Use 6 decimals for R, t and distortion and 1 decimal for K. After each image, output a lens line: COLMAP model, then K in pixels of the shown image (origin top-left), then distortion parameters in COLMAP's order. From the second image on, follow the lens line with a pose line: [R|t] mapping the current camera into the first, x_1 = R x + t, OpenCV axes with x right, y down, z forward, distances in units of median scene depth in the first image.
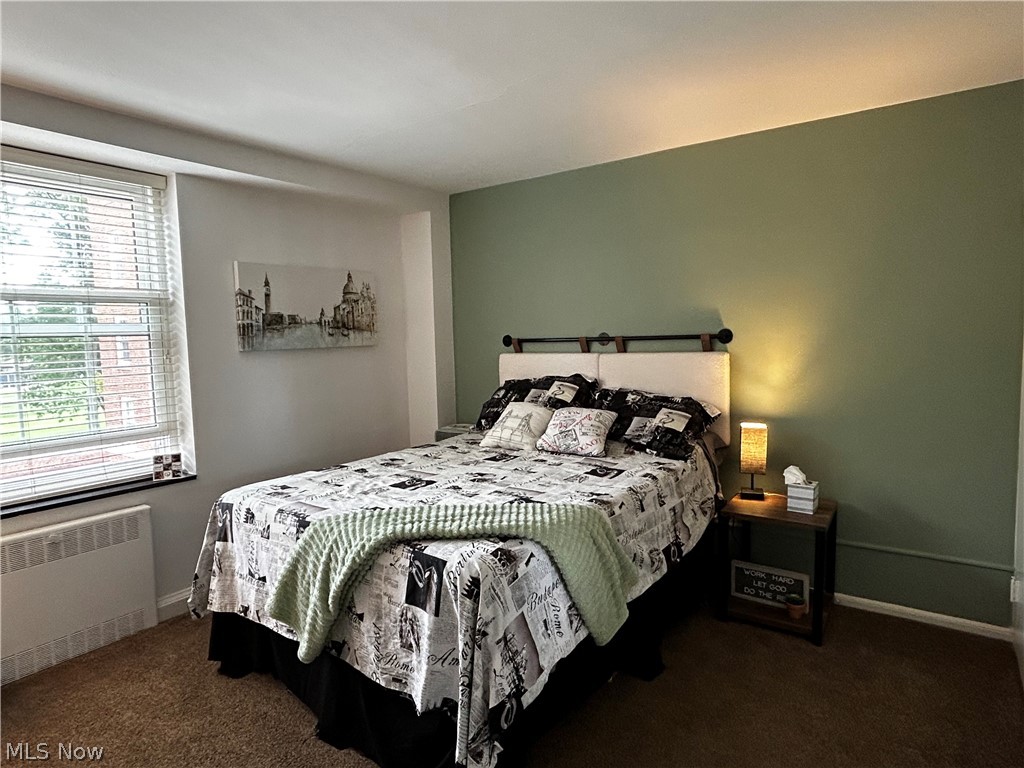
lens RADIAL K [[601.2, 0, 511.5], [0, 601.2, 383.6], [0, 0, 1]] dist [0.000574, -0.000190]
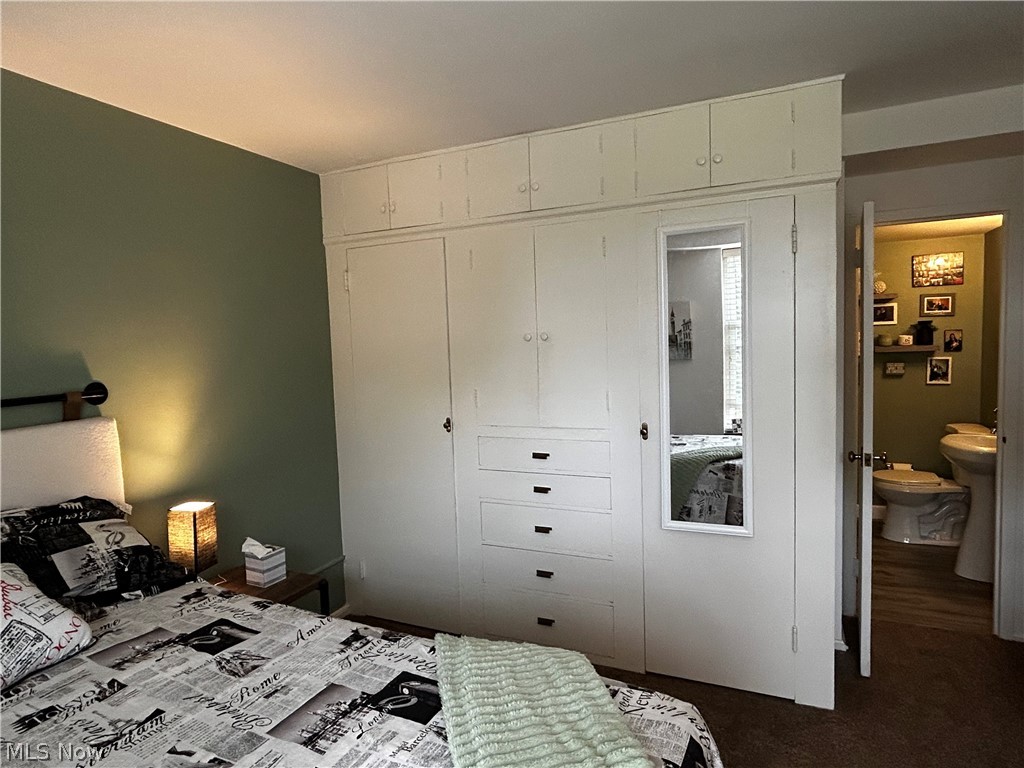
lens RADIAL K [[601.2, 0, 507.2], [0, 601.2, 379.0], [0, 0, 1]] dist [0.000574, -0.000190]
pose [[-0.173436, -0.038812, 0.984080, -0.392431], [0.123423, 0.990489, 0.060817, -0.083661], [-0.977081, 0.132006, -0.166996, 0.709283]]
